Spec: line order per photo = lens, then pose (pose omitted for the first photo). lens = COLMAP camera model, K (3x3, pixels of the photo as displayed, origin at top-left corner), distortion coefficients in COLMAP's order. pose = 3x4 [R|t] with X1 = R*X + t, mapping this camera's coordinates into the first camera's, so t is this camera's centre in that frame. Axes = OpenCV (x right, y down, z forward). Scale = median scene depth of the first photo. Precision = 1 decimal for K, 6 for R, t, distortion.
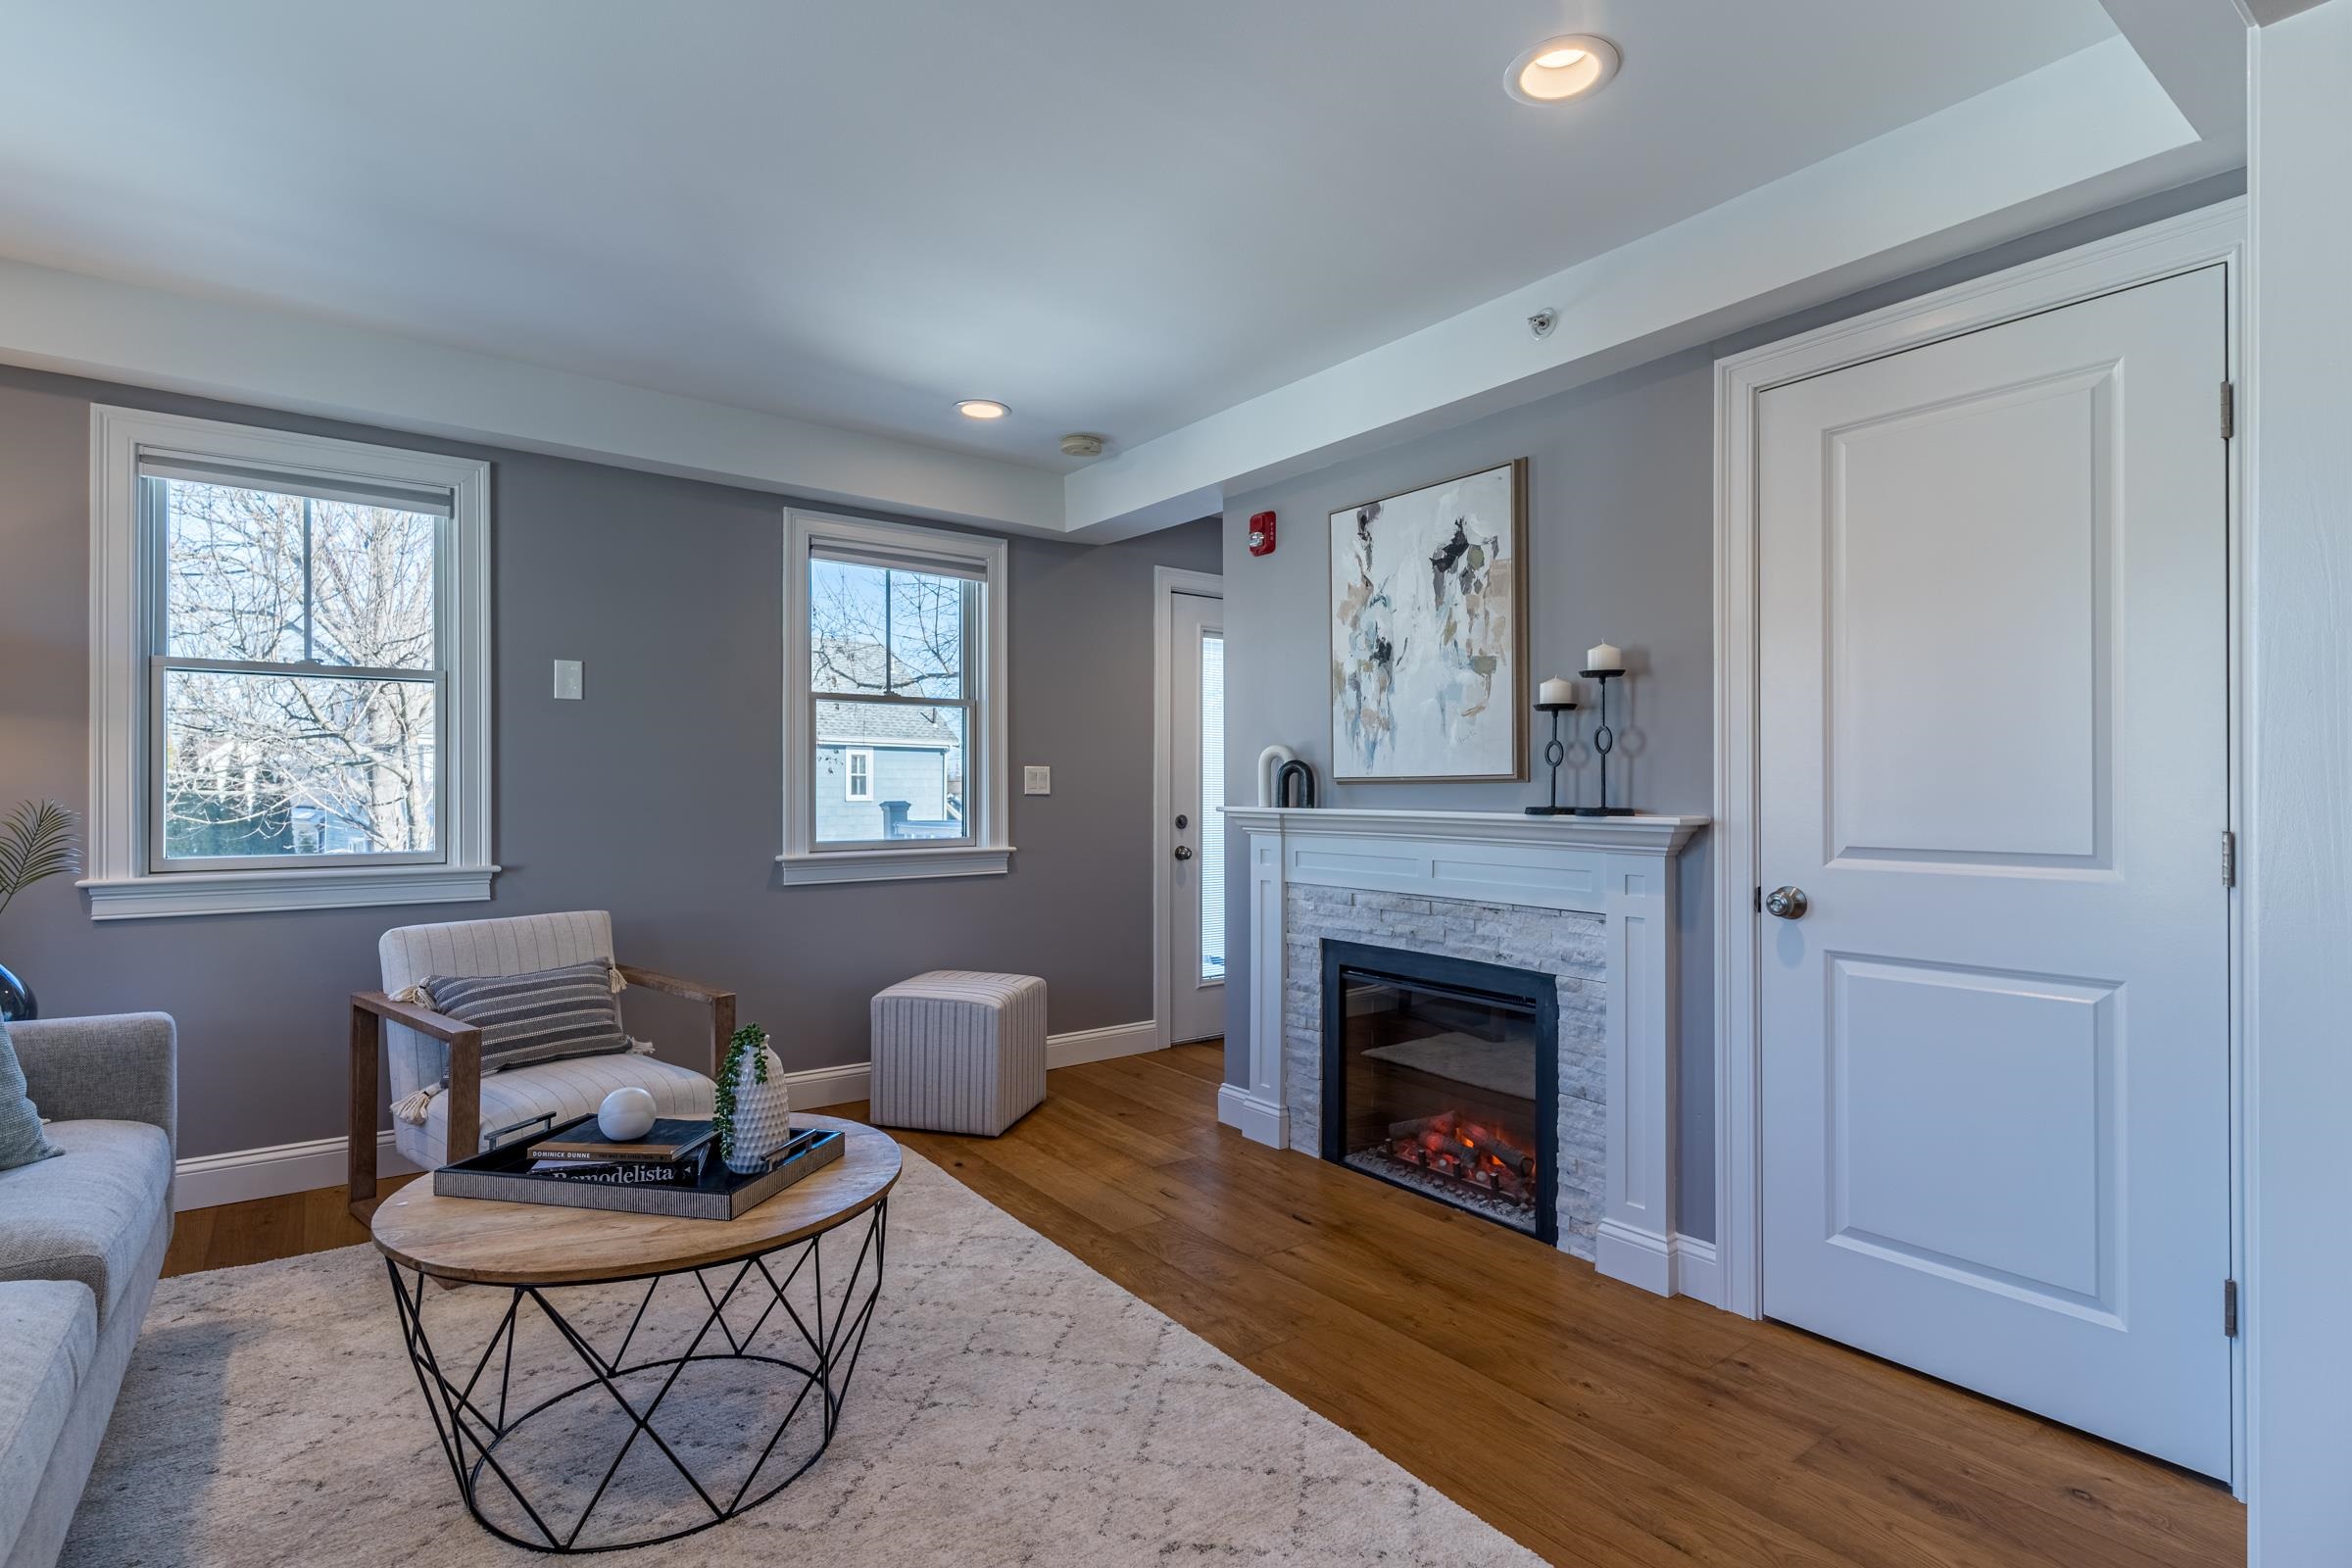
lens RADIAL K [[1124.8, 0, 1159.6], [0, 1124.8, 784.2], [0, 0, 1]] dist [-0.001575, 0.001762]
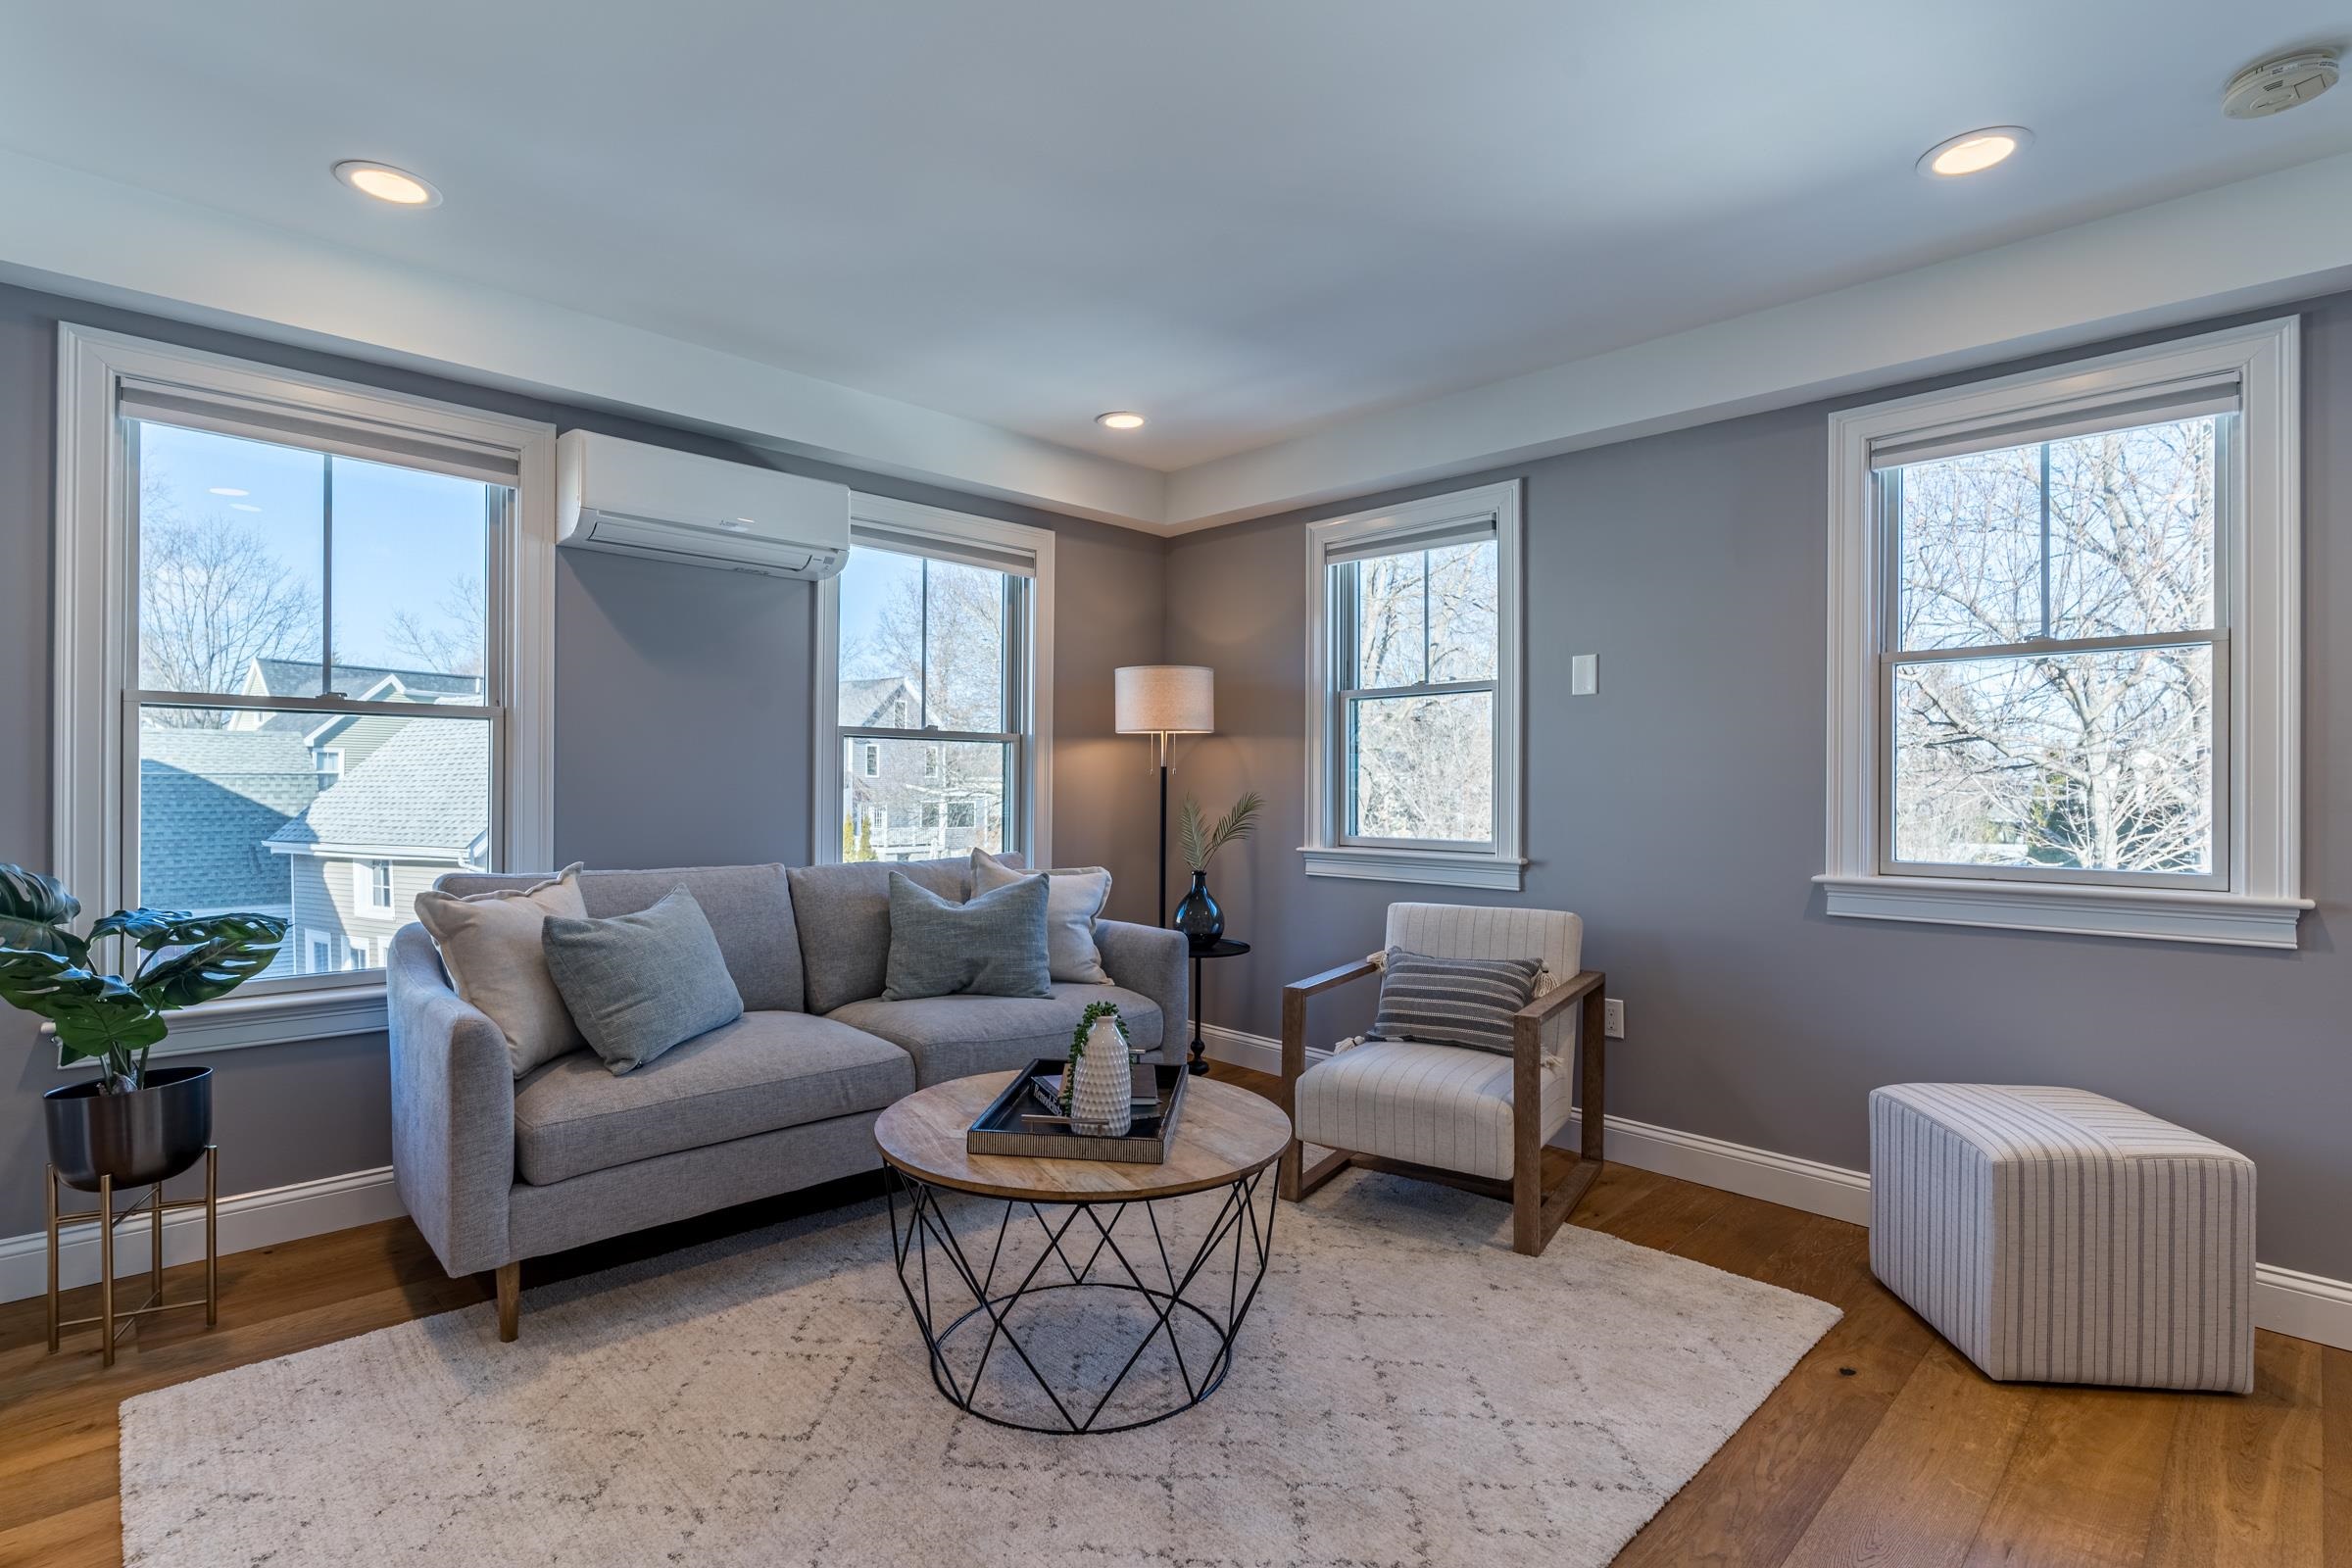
lens RADIAL K [[1124.8, 0, 1207.7], [0, 1124.8, 784.3], [0, 0, 1]] dist [-0.001575, 0.001762]
pose [[0.147807, -0.004553, -0.989006, 0.401372], [-0.002909, 0.999983, -0.005038, 0.008738], [0.989012, 0.003622, 0.147791, 0.544617]]
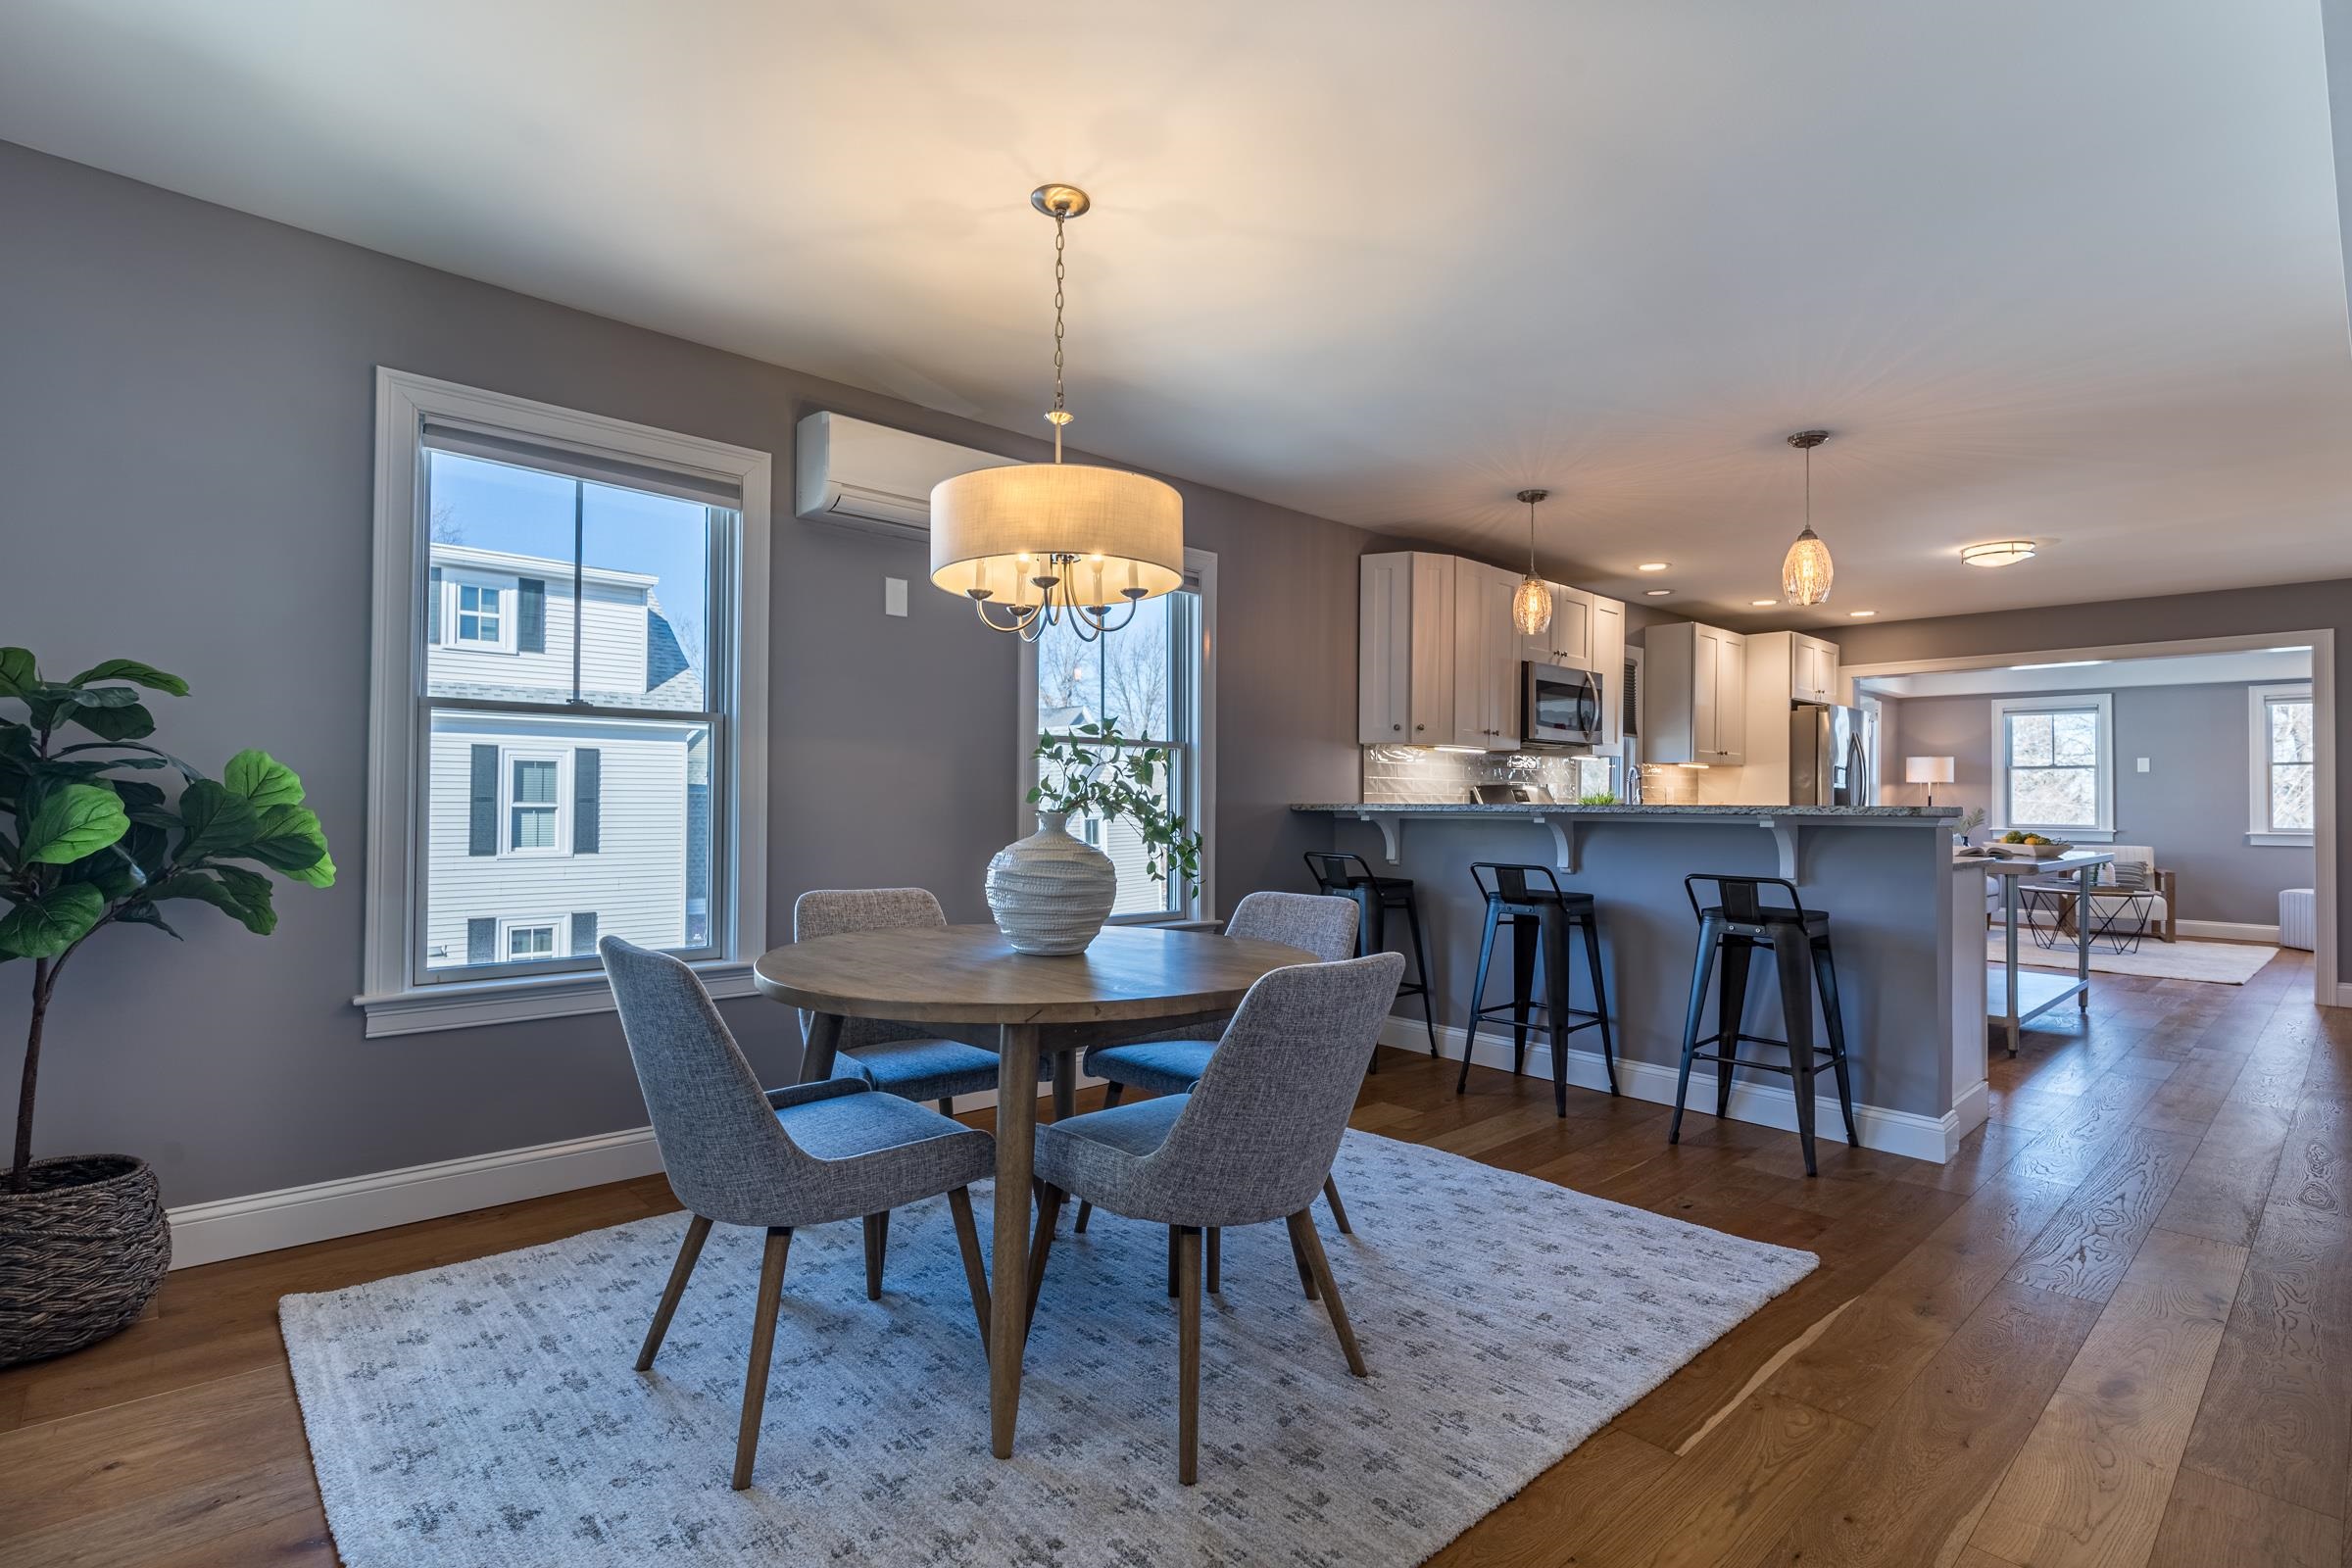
lens RADIAL K [[1124.8, 0, 1181.7], [0, 1124.8, 783.6], [0, 0, 1]] dist [-0.001575, 0.001762]
pose [[0.115059, -0.016897, -0.993215, 2.035551], [-0.005221, 0.999831, -0.017615, 0.015412], [0.993345, 0.007212, 0.114951, -1.751071]]
